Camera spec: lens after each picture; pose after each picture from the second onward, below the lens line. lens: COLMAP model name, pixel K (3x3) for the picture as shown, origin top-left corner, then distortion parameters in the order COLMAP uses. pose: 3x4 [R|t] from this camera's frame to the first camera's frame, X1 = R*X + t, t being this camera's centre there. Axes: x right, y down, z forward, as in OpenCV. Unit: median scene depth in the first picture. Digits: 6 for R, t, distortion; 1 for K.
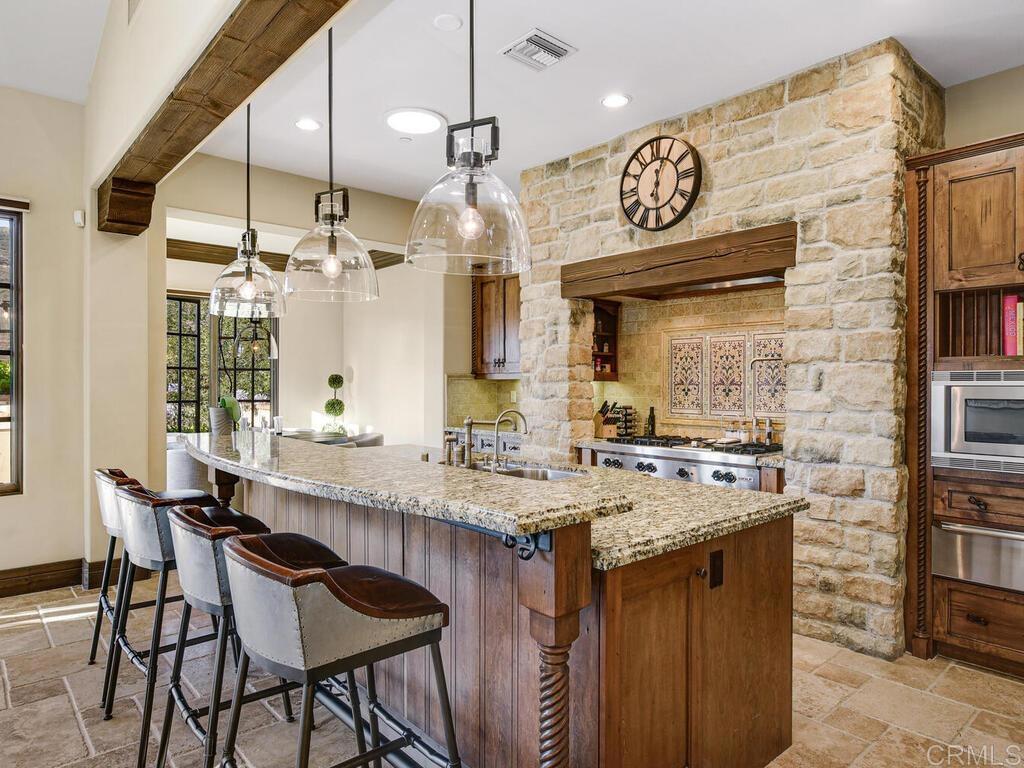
lens RADIAL K [[635.7, 0, 496.3], [0, 635.7, 385.8], [0, 0, 1]] dist [-0.004492, -0.000615]
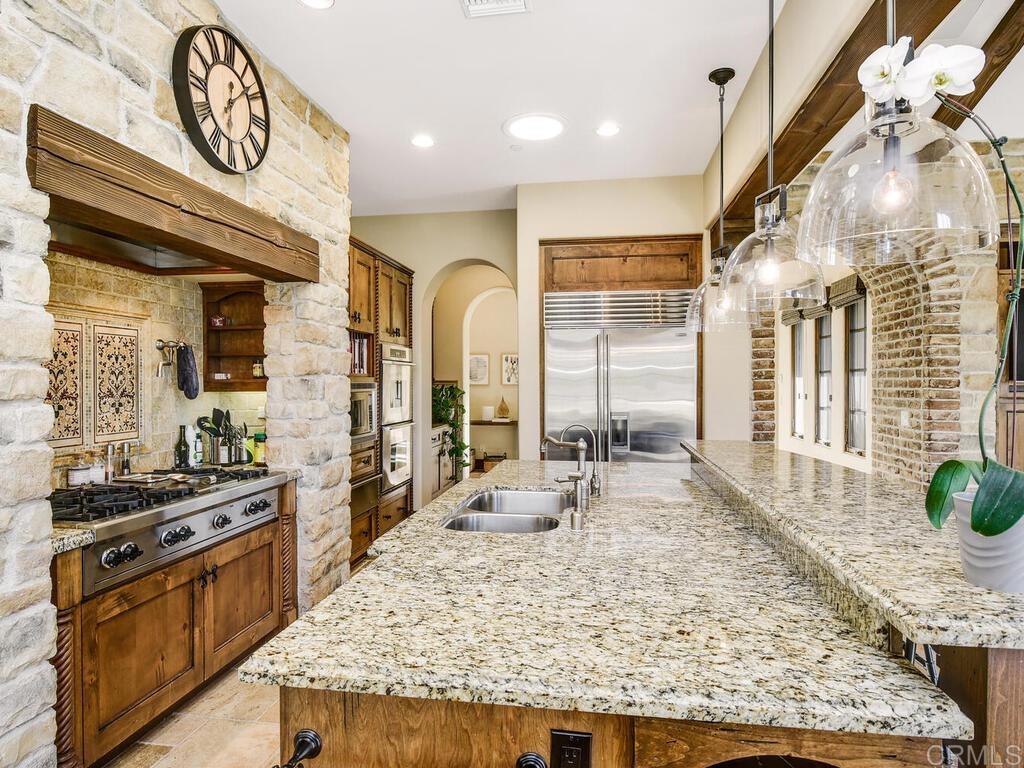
lens RADIAL K [[607.3, 0, 511.6], [0, 607.3, 387.2], [0, 0, 1]] dist [-0.007745, -0.001608]
pose [[-0.649236, -0.008336, 0.760542, -0.441284], [0.001585, 0.999923, 0.012313, -0.022613], [-0.760586, 0.009199, -0.649172, 1.209344]]
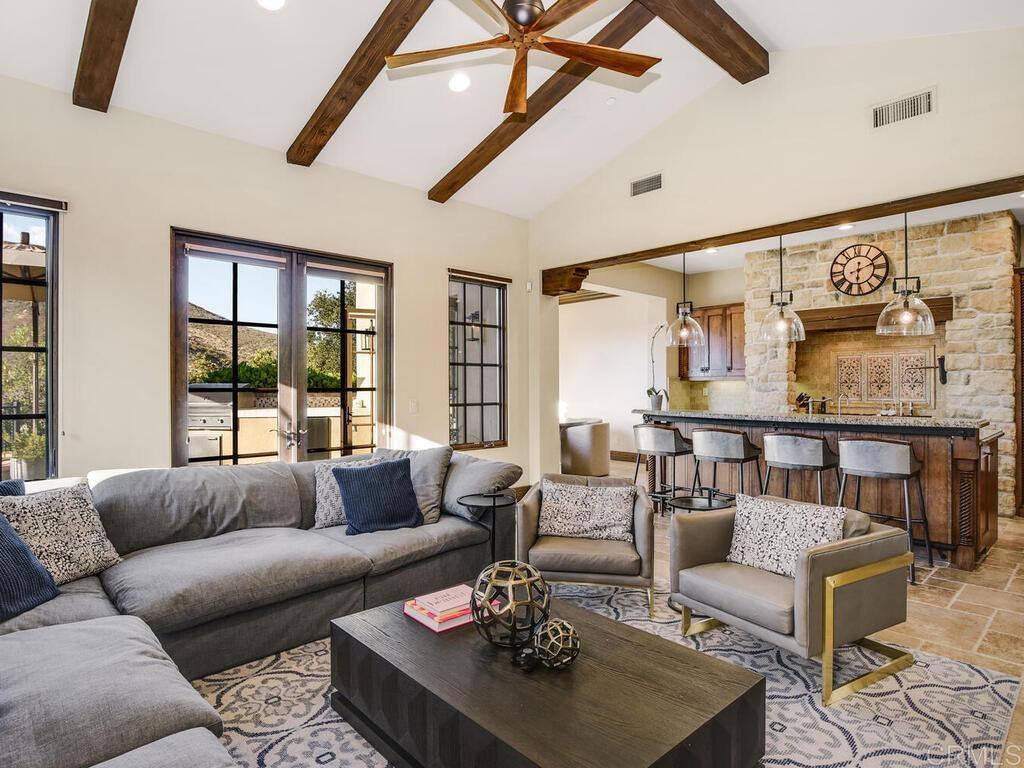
lens RADIAL K [[571.2, 0, 515.9], [0, 571.2, 385.3], [0, 0, 1]] dist [-0.004040, -0.003267]
pose [[0.998707, -0.002367, 0.050773, -0.802381], [0.002659, 0.999980, -0.005686, 0.013113], [-0.050758, 0.005813, 0.998694, -0.557589]]
